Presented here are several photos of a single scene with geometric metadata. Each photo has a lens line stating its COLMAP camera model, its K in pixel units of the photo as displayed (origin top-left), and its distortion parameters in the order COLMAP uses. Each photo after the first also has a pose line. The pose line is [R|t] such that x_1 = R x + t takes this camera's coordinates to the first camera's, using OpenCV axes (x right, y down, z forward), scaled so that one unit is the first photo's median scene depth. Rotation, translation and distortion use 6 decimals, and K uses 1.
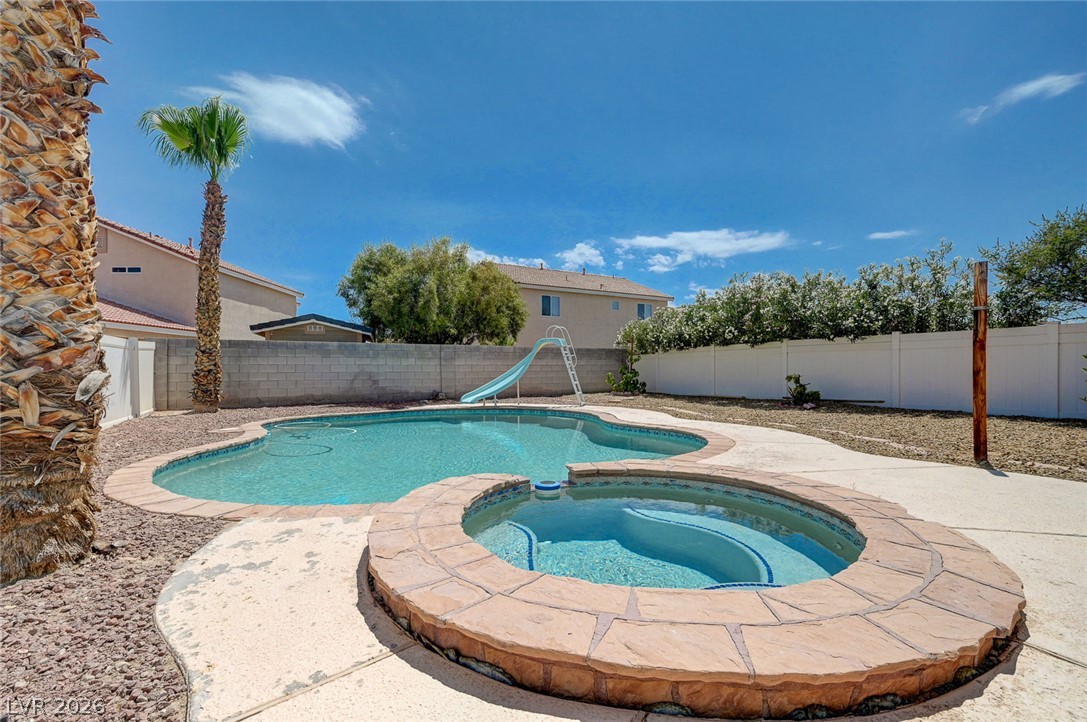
lens RADIAL K [[477.4, 0, 545.6], [0, 477.4, 379.6], [0, 0, 1]] dist [0.016820, -0.000188]
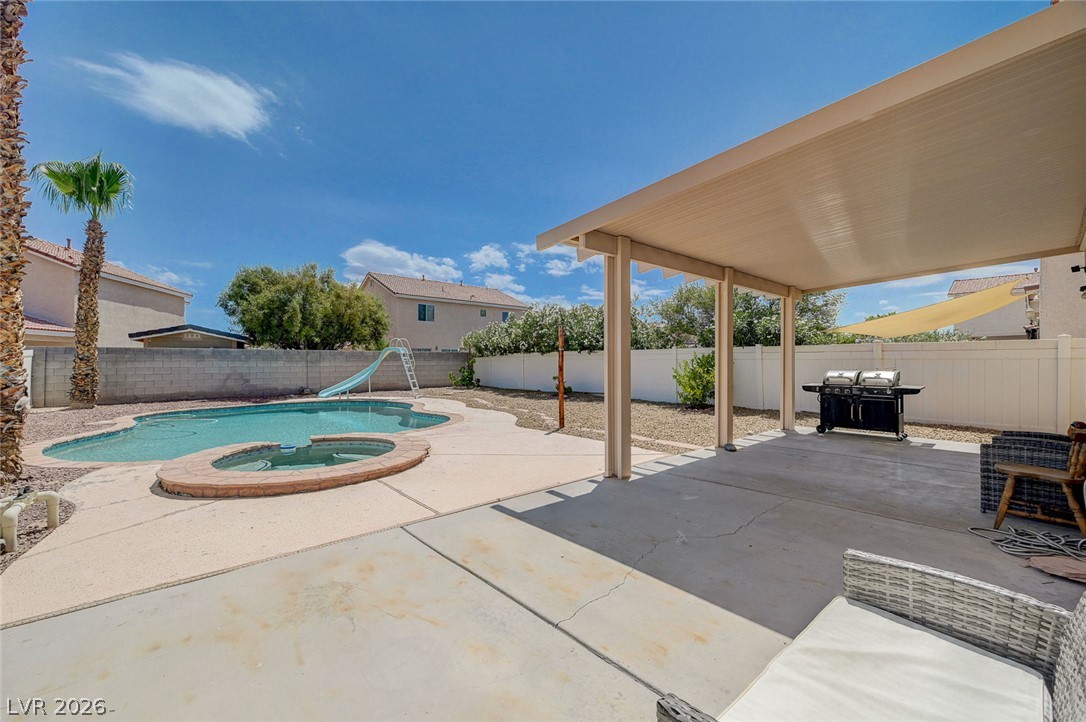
lens RADIAL K [[430.5, 0, 544.2], [0, 430.5, 362.0], [0, 0, 1]] dist [0.004206, -0.000107]
pose [[0.979704, 0.002934, 0.200427, 0.179016], [0.000424, 0.999860, -0.016706, -0.025400], [-0.200448, 0.016452, 0.979566, -0.252791]]
